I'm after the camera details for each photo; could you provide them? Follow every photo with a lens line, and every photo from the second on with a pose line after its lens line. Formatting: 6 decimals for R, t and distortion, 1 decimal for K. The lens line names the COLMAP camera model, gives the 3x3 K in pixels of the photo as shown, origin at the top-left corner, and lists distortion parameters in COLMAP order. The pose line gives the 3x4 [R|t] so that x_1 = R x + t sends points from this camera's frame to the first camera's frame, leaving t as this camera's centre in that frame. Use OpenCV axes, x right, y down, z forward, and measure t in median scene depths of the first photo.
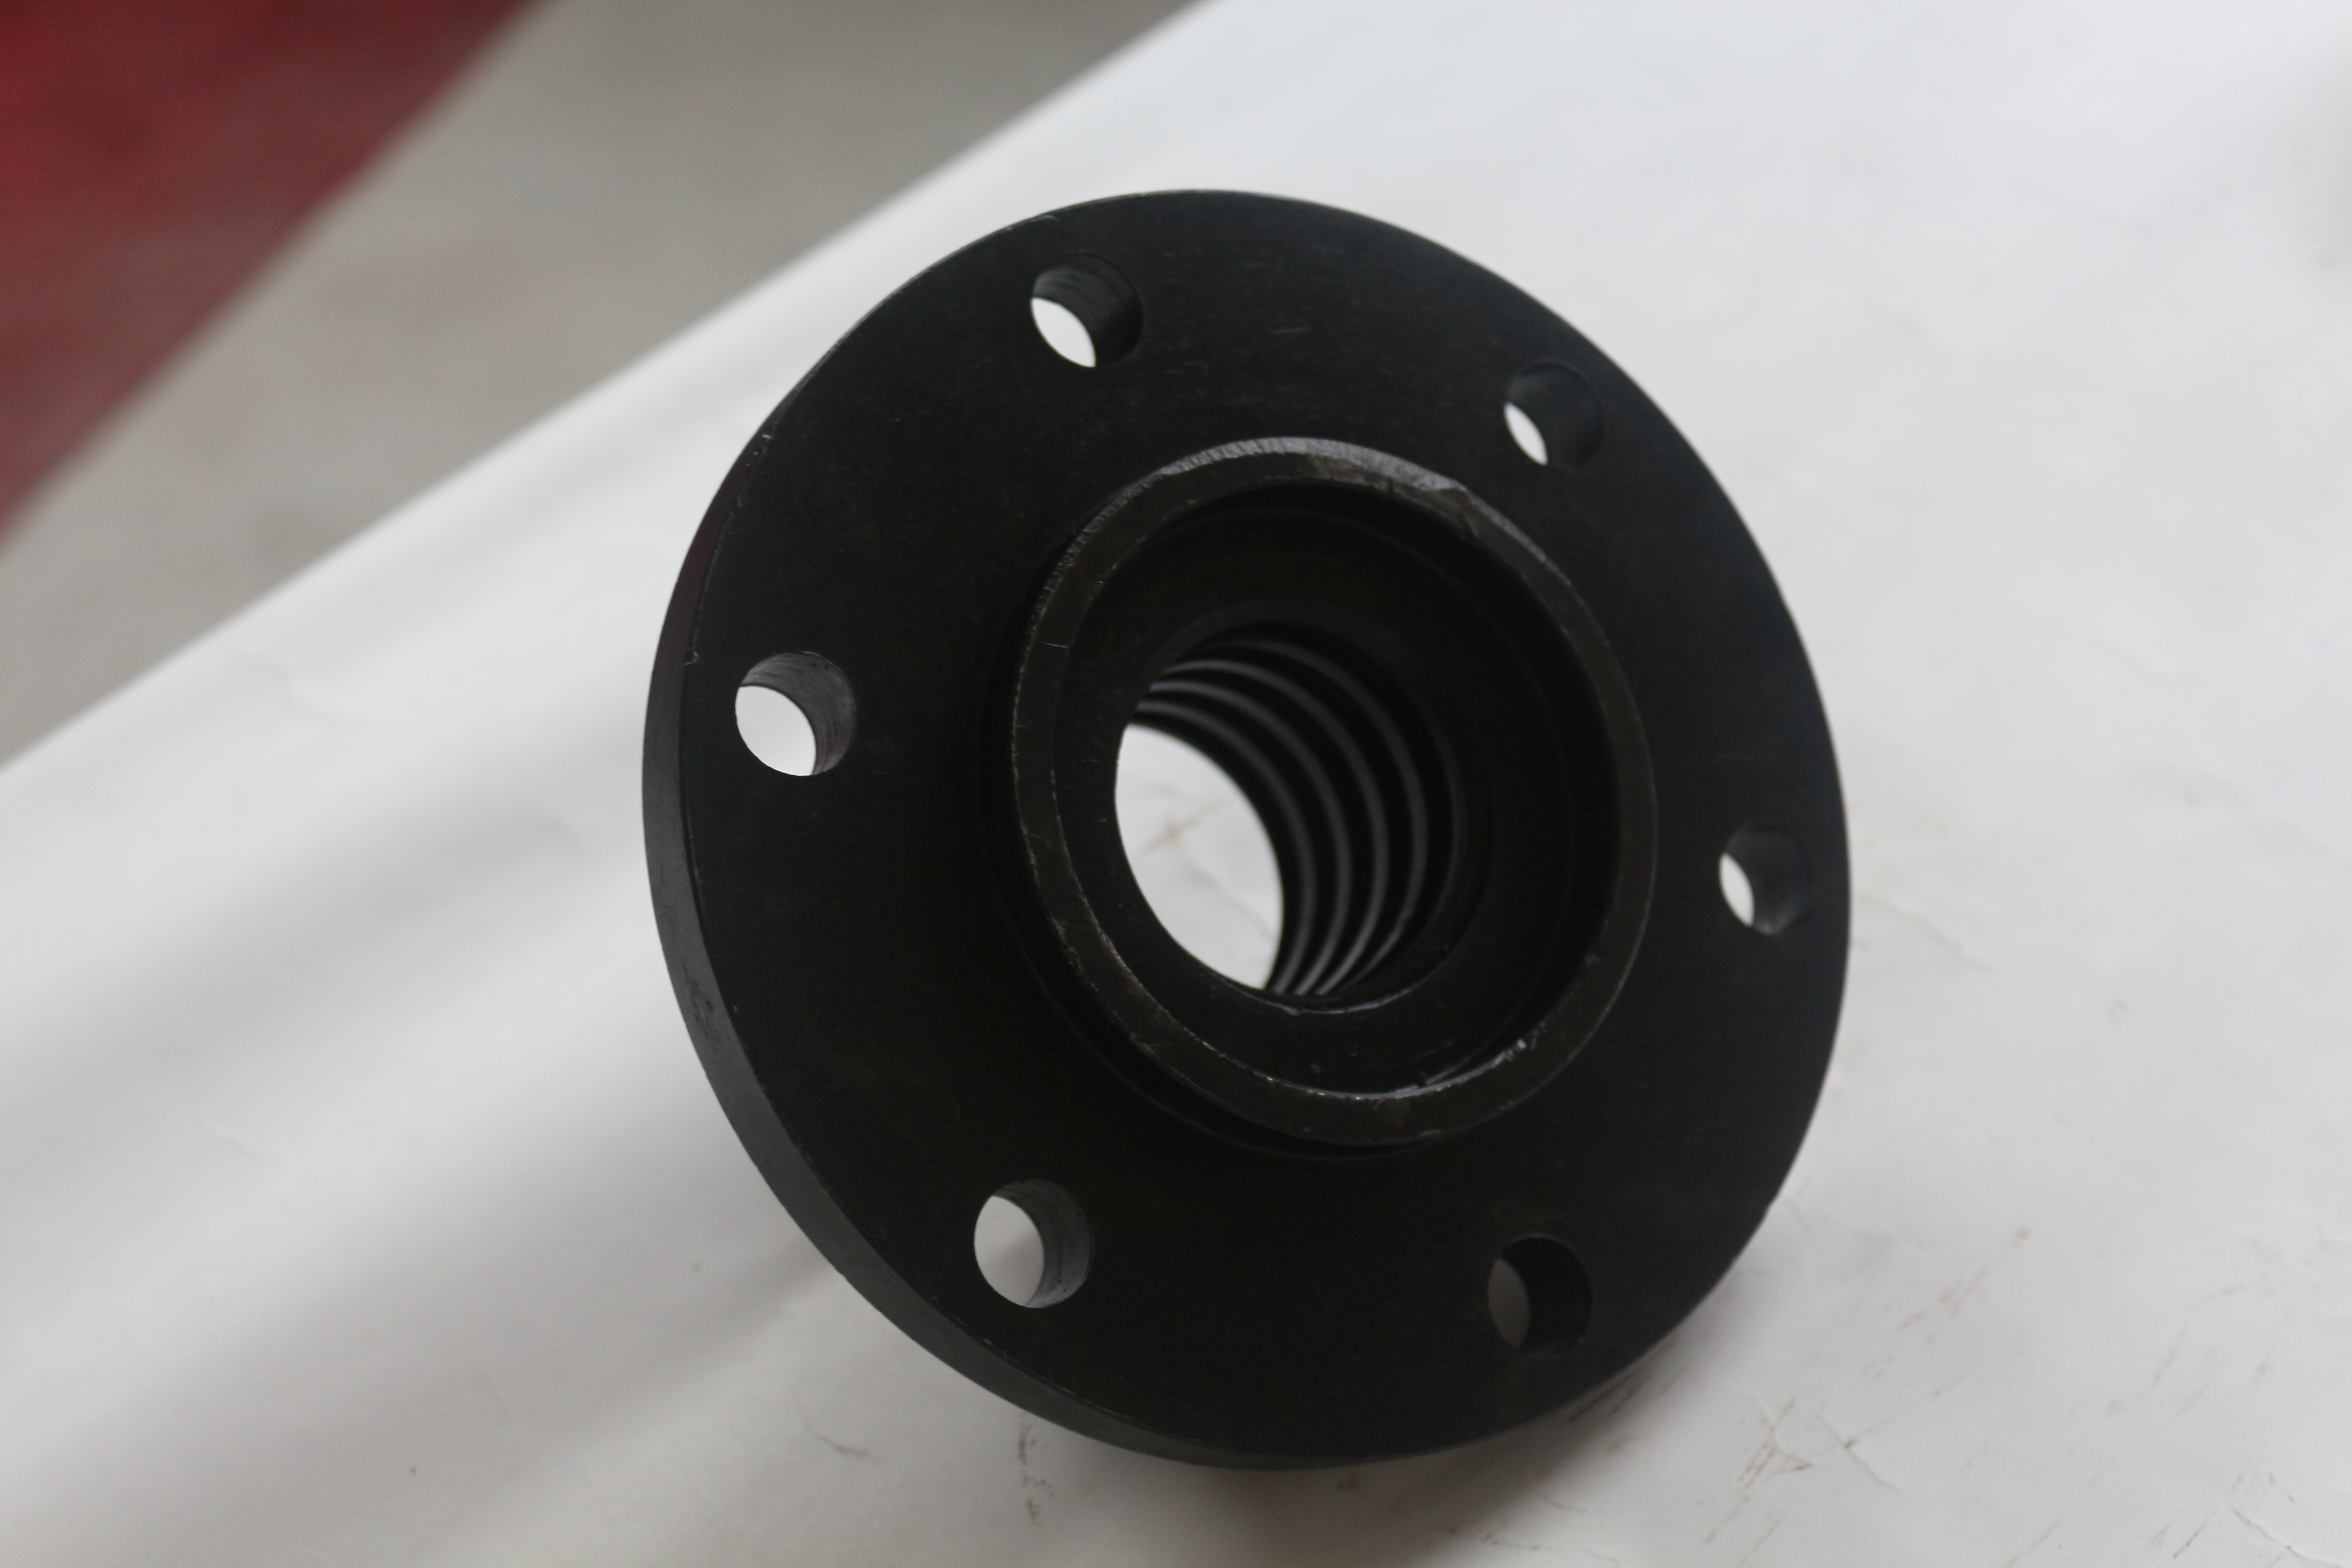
lens RADIAL K [[3708.1, 0, 1176.0], [0, 3708.1, 784.0], [0, 0, 1]] dist [0.009042, 0.035290]
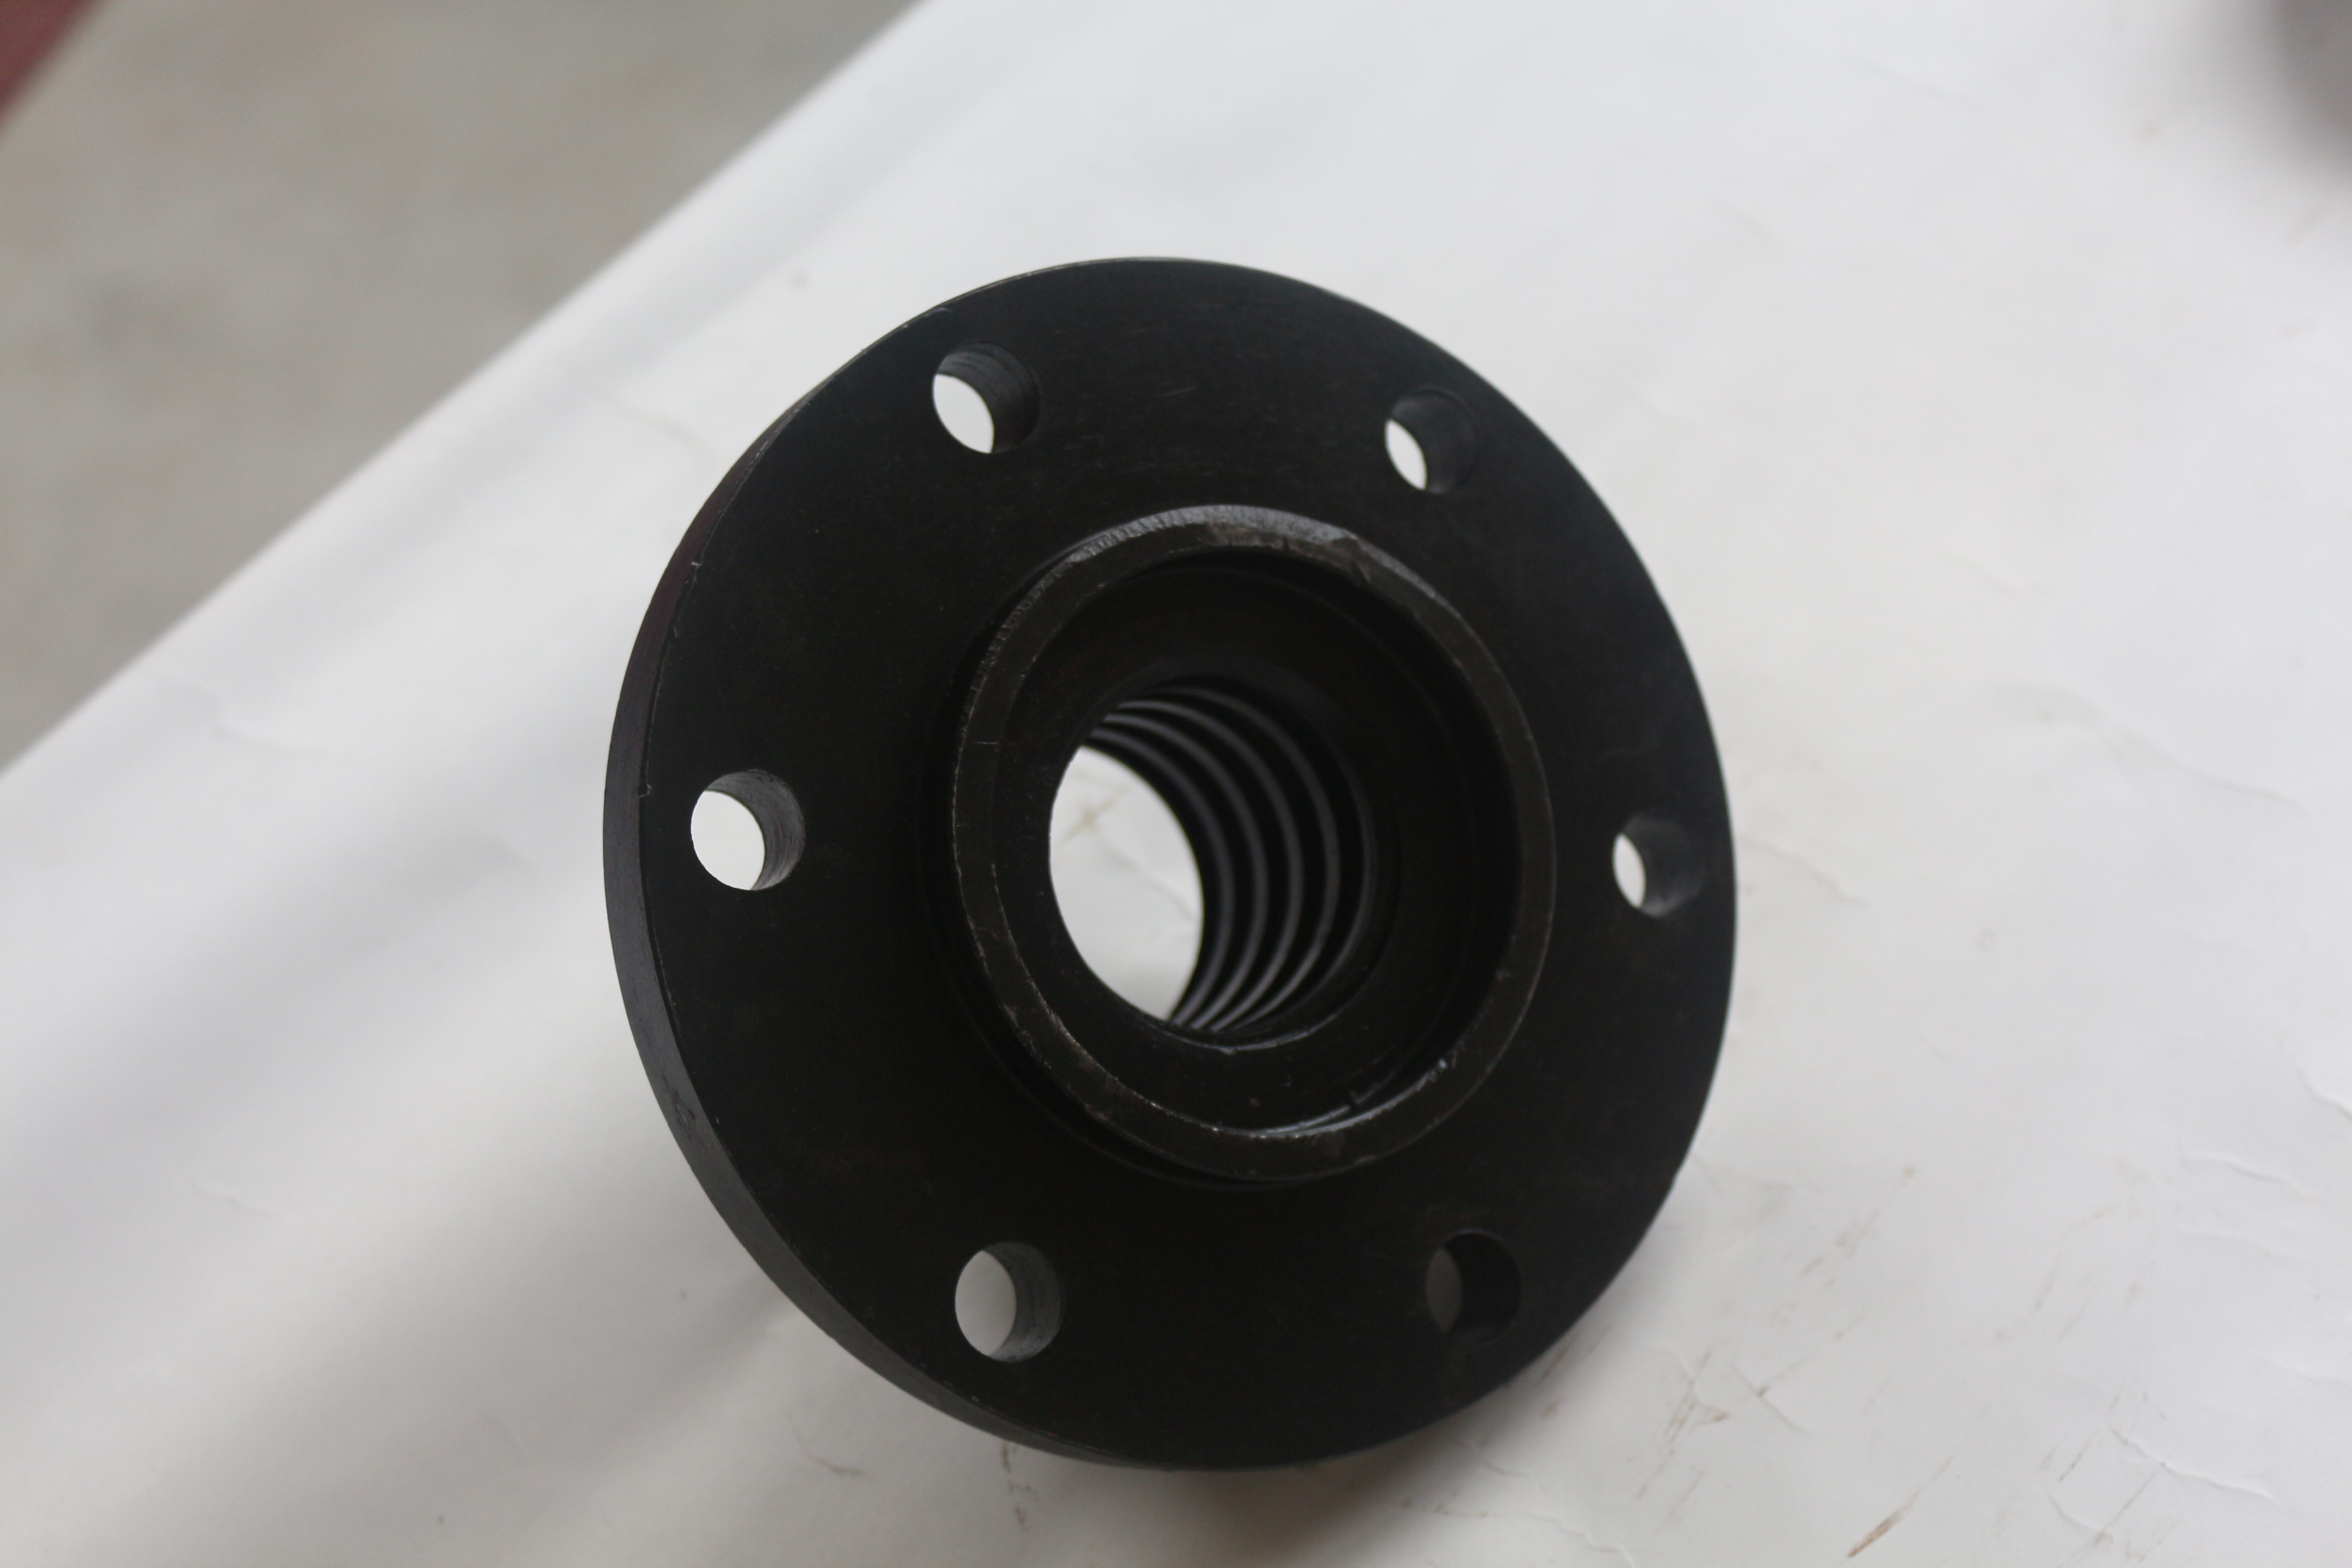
lens RADIAL K [[3764.6, 0, 1176.0], [0, 3764.6, 784.0], [0, 0, 1]] dist [0.019095, -0.033740]
pose [[0.996488, -0.074396, 0.038441, -0.019651], [0.069060, 0.989721, 0.125230, -0.150425], [-0.047363, -0.122135, 0.991383, -0.068597]]
